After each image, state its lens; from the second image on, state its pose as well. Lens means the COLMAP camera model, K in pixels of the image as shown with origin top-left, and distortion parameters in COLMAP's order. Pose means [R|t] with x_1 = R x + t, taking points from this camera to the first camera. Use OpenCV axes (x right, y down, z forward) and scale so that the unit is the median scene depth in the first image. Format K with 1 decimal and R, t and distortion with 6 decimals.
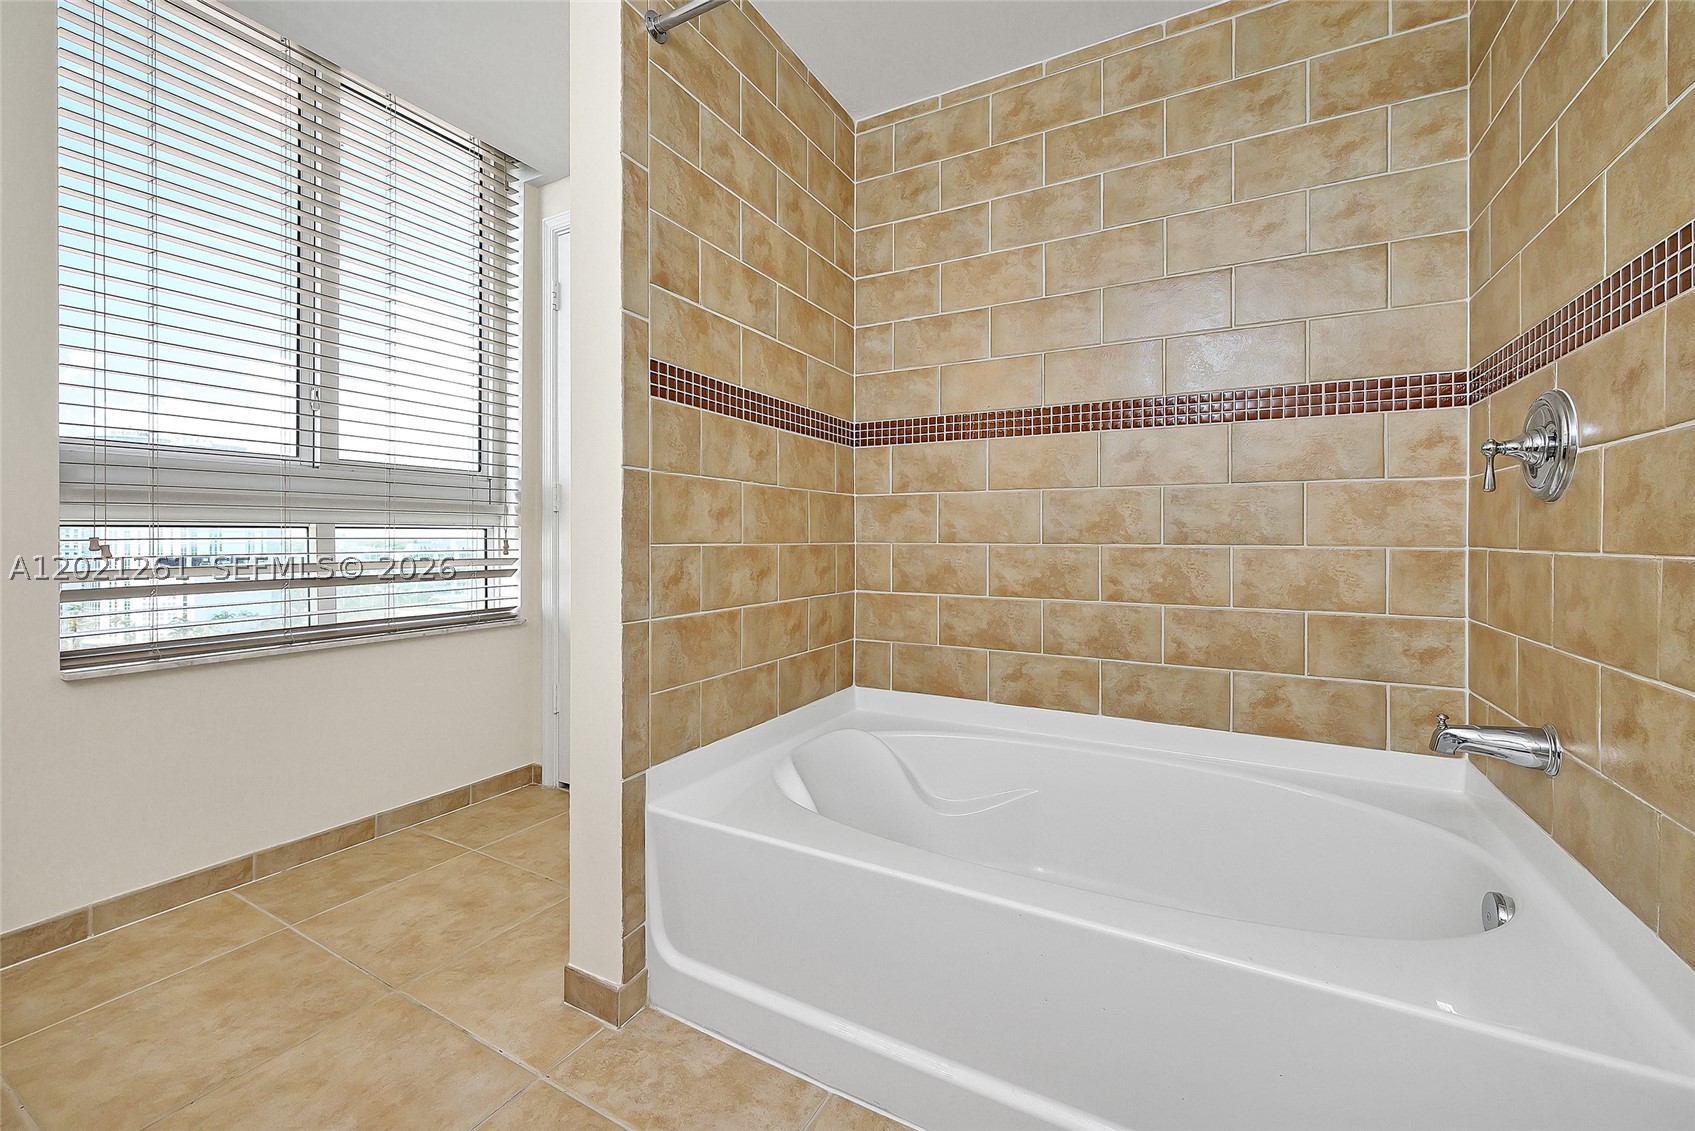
lens RADIAL K [[676.4, 0, 850.2], [0, 676.4, 538.1], [0, 0, 1]] dist [-0.001370, -0.000270]
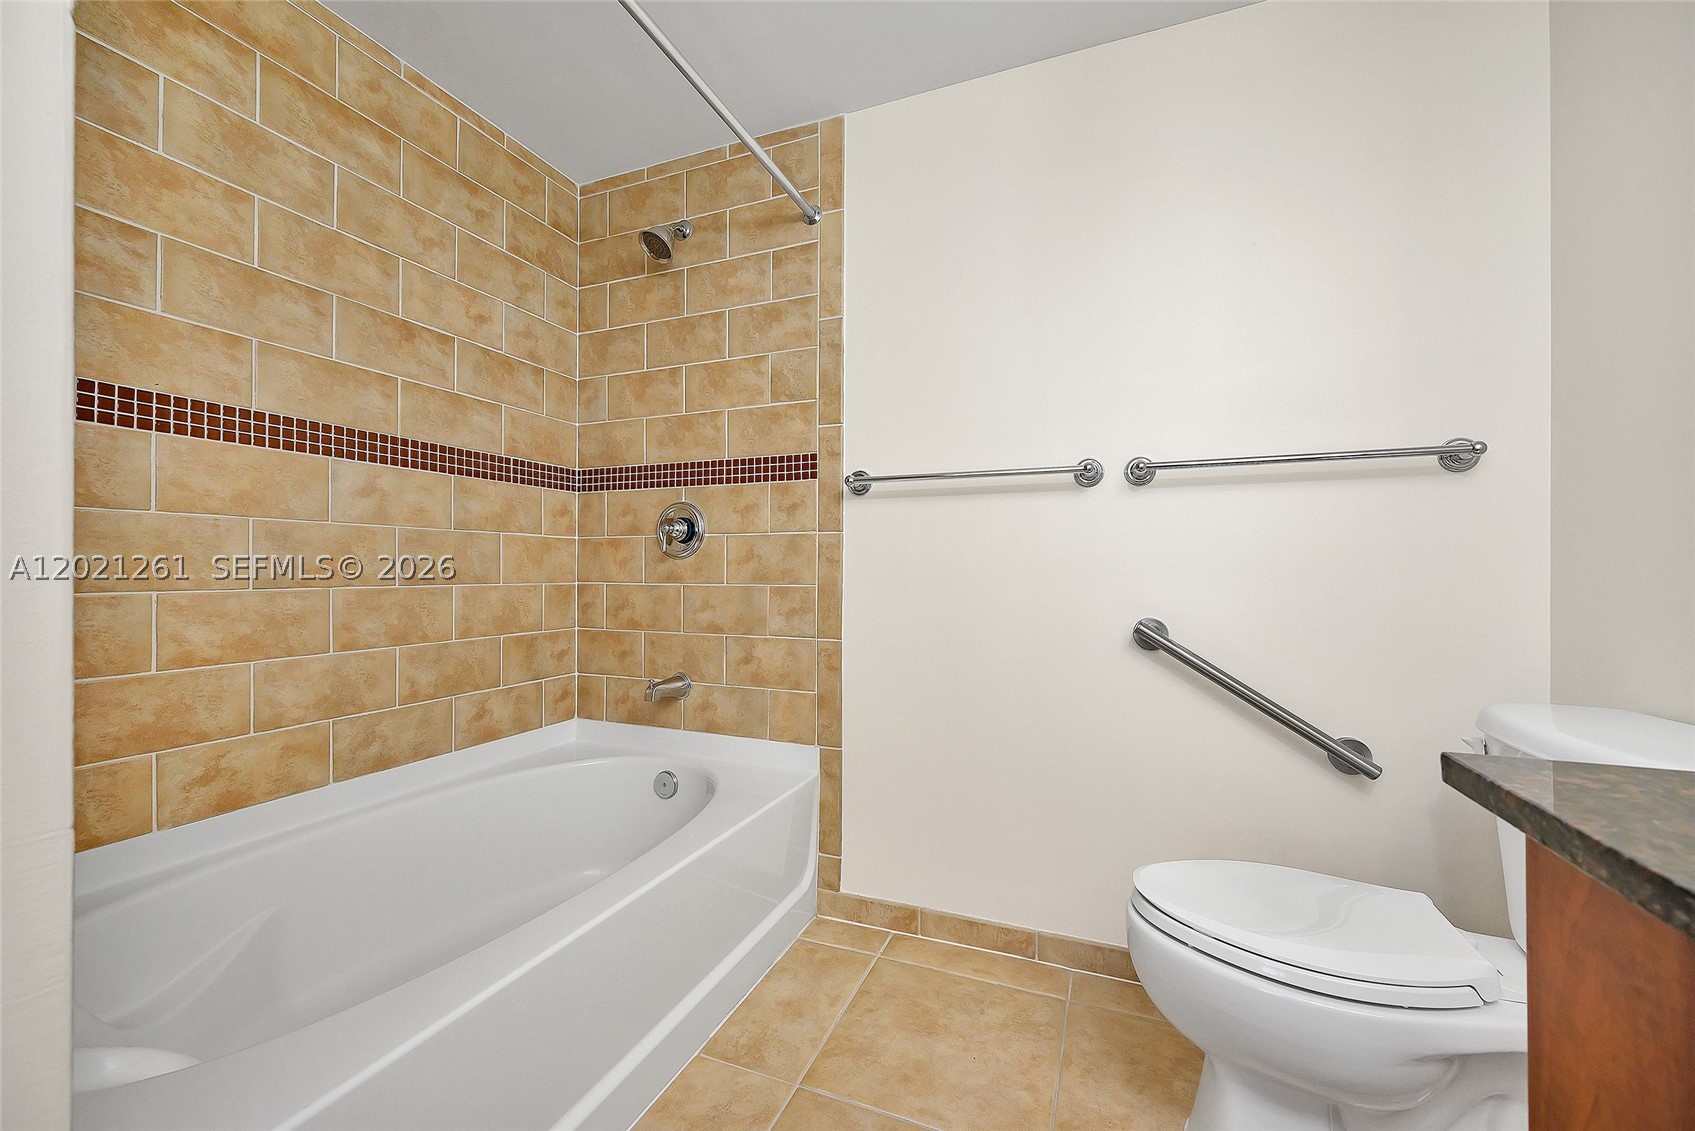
lens RADIAL K [[679.1, 0, 848.5], [0, 679.1, 560.9], [0, 0, 1]] dist [-0.001408, -0.000133]
pose [[-0.115471, 0.008308, 0.993276, -0.604564], [-0.000579, 0.999964, -0.008431, -0.019117], [-0.993311, -0.001549, -0.115462, 0.463096]]
